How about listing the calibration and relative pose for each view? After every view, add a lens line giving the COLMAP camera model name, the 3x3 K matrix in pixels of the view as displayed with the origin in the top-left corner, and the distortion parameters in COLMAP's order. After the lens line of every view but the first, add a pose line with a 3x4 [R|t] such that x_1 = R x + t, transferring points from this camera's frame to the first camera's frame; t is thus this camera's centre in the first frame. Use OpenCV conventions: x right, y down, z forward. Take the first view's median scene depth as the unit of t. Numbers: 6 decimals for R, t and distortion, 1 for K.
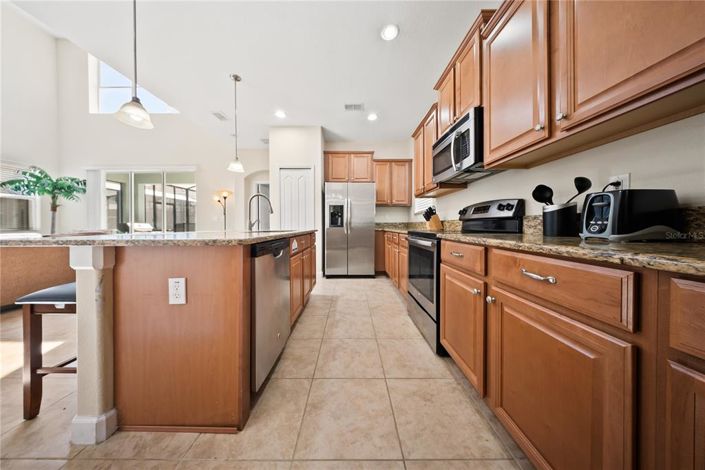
lens RADIAL K [[211.7, 0, 349.8], [0, 211.7, 223.8], [0, 0, 1]] dist [-0.001545, -0.000188]
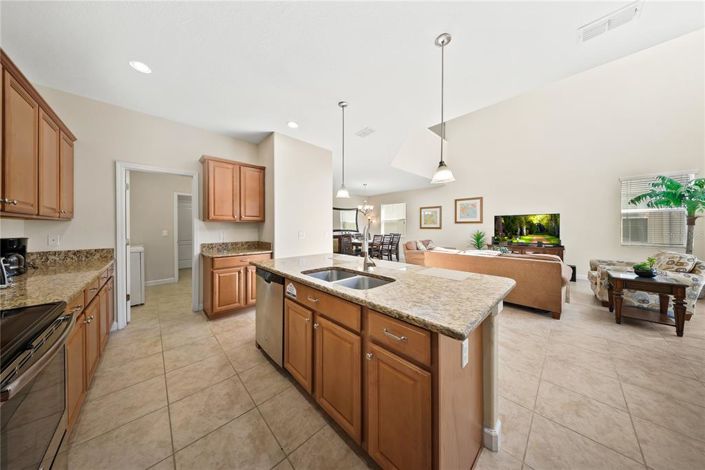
lens RADIAL K [[211.7, 0, 349.8], [0, 211.7, 223.8], [0, 0, 1]] dist [-0.001545, -0.000188]
pose [[-0.722843, 0.004004, -0.691001, 0.189493], [0.002429, 0.999992, 0.003254, -0.196554], [0.691009, 0.000674, -0.722846, 1.944605]]
